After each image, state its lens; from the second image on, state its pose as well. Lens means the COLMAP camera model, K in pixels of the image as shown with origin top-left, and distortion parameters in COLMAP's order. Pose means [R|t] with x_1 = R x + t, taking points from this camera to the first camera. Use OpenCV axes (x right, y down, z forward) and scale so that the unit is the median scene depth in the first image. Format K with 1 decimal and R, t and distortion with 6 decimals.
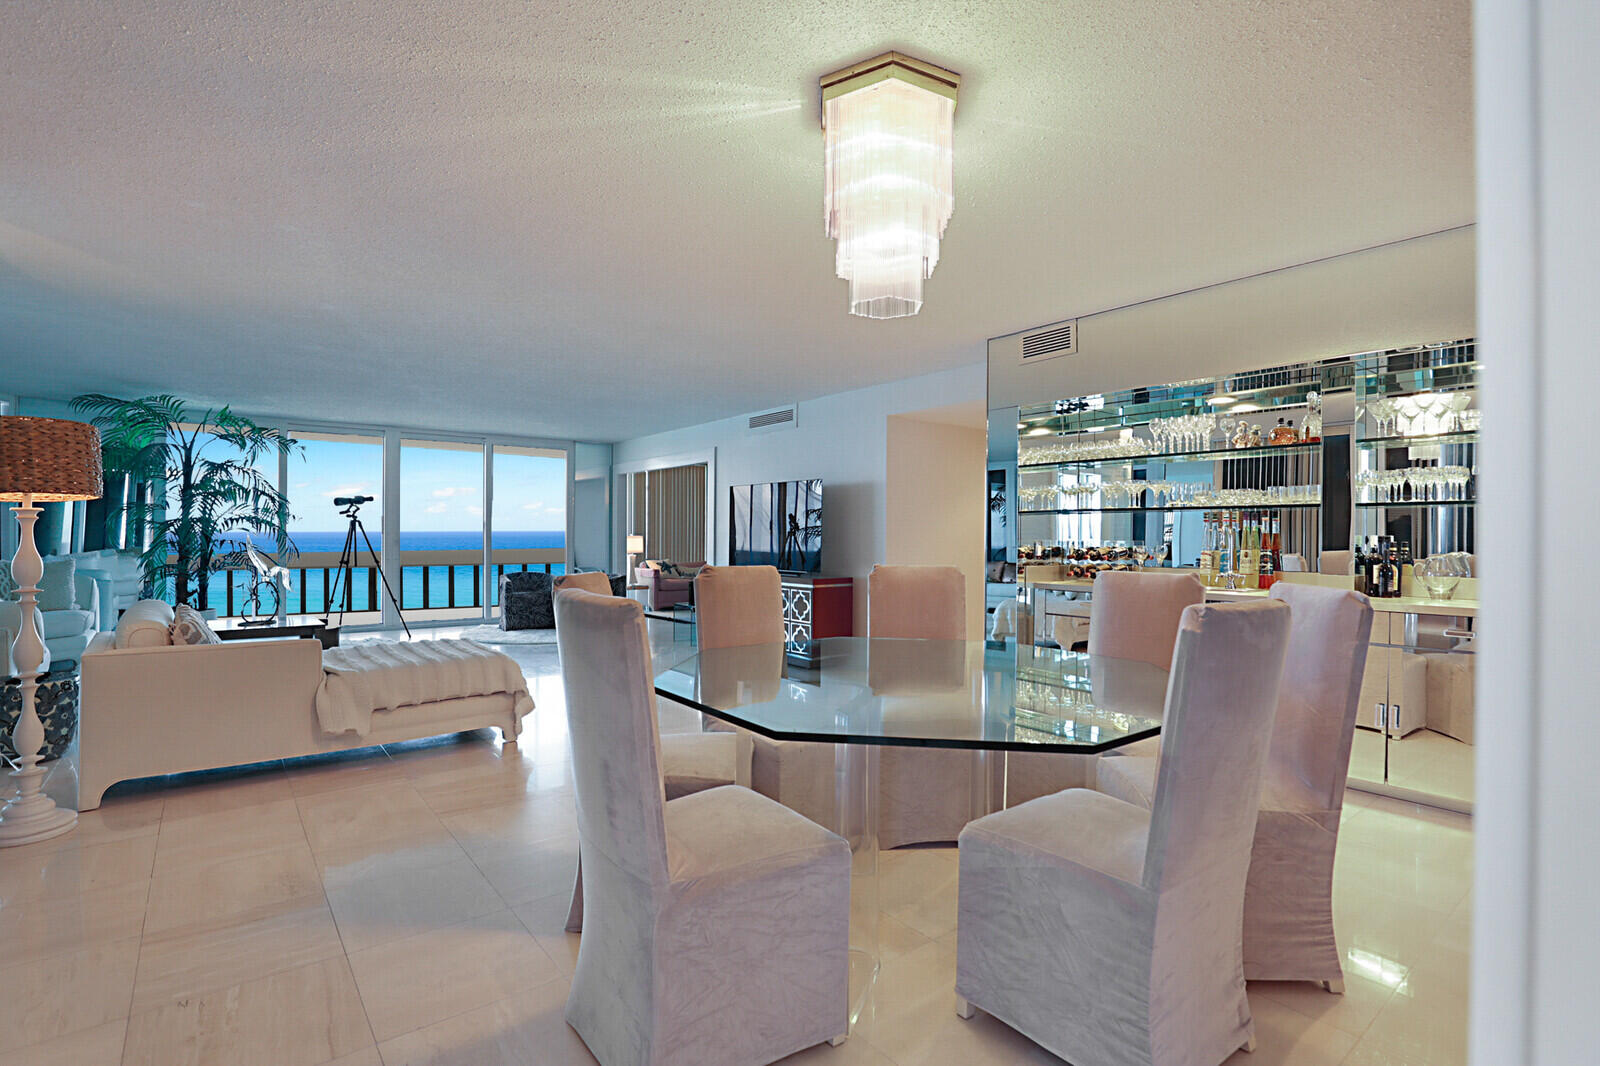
lens RADIAL K [[729.9, 0, 806.2], [0, 729.9, 535.2], [0, 0, 1]] dist [-0.018237, -0.000325]
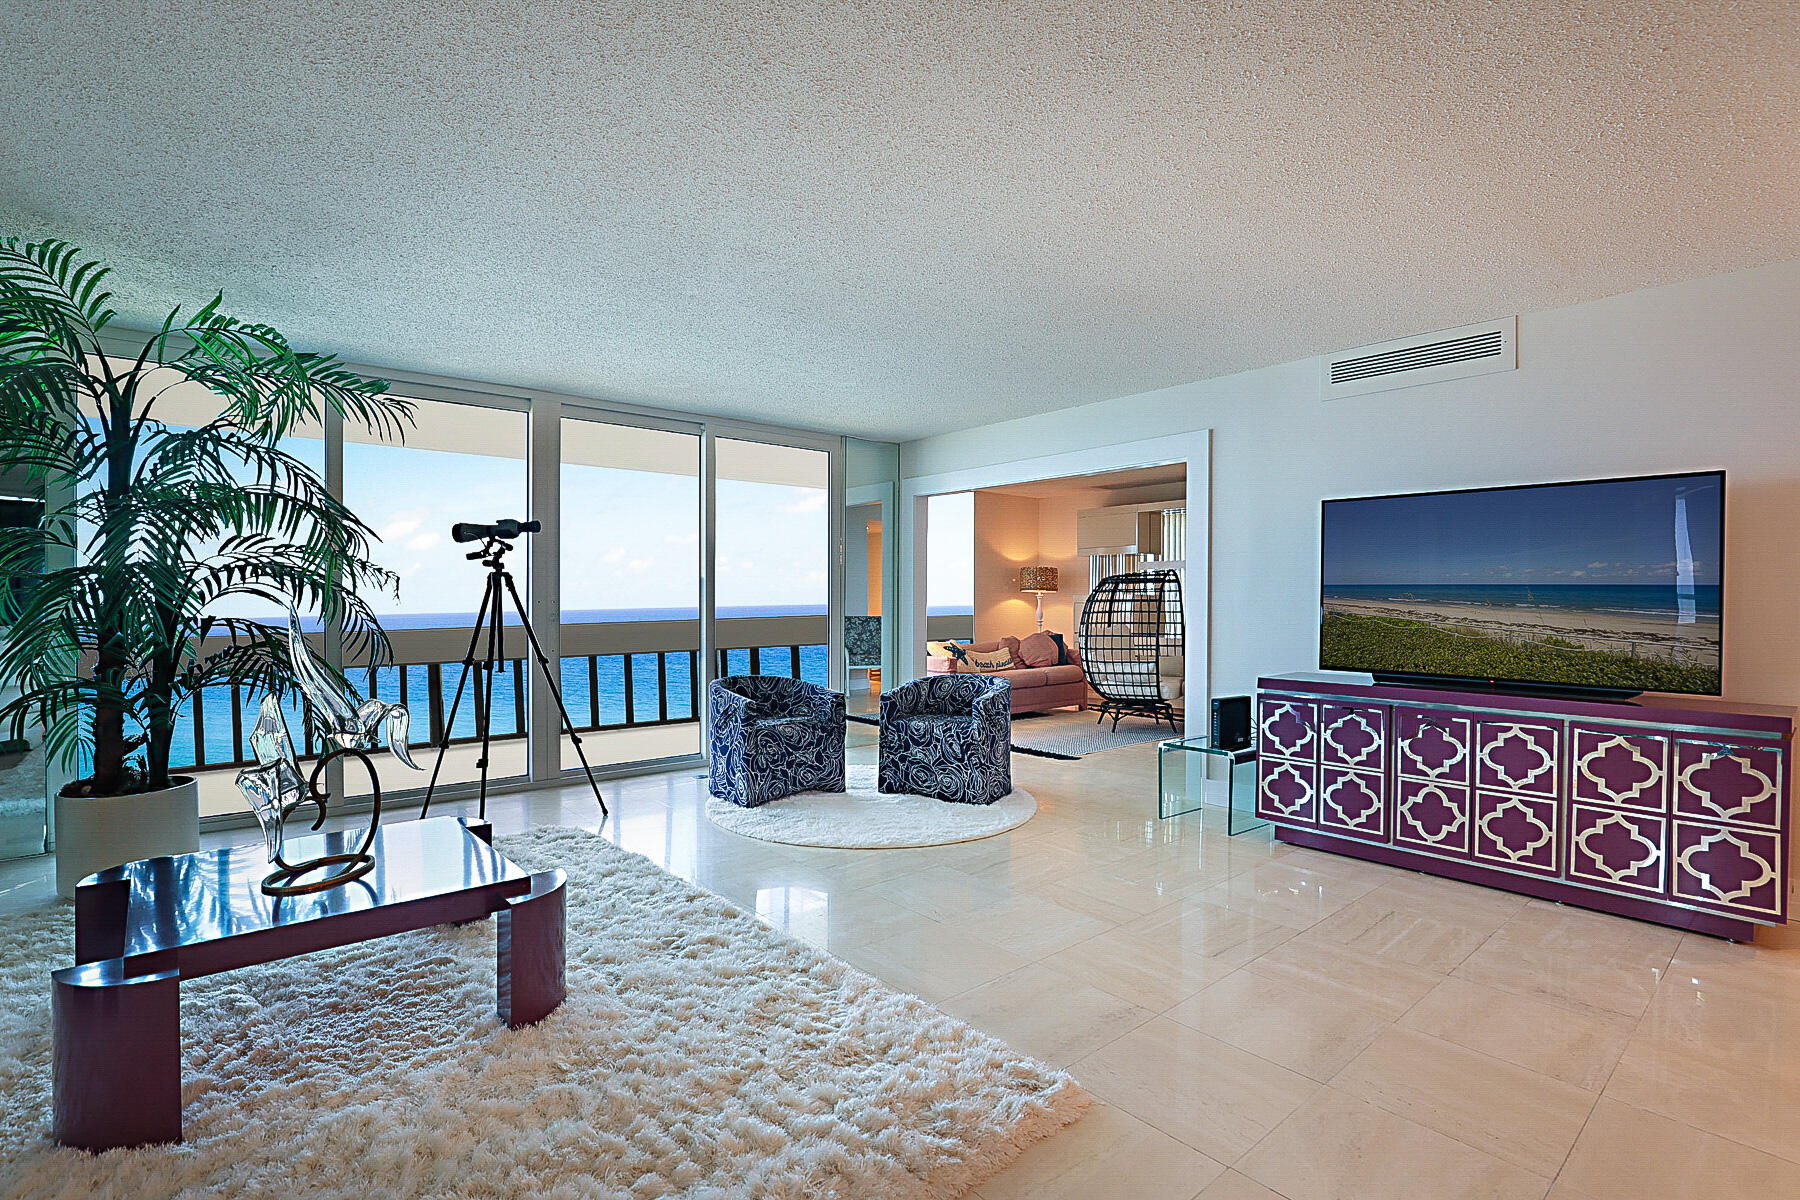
lens RADIAL K [[821.1, 0, 895.6], [0, 821.1, 603.3], [0, 0, 1]] dist [-0.018237, -0.000325]
pose [[0.999233, -0.001689, 0.039131, -0.421093], [0.001347, 0.999961, 0.008753, -0.005738], [-0.039144, -0.008693, 0.999196, 0.505434]]
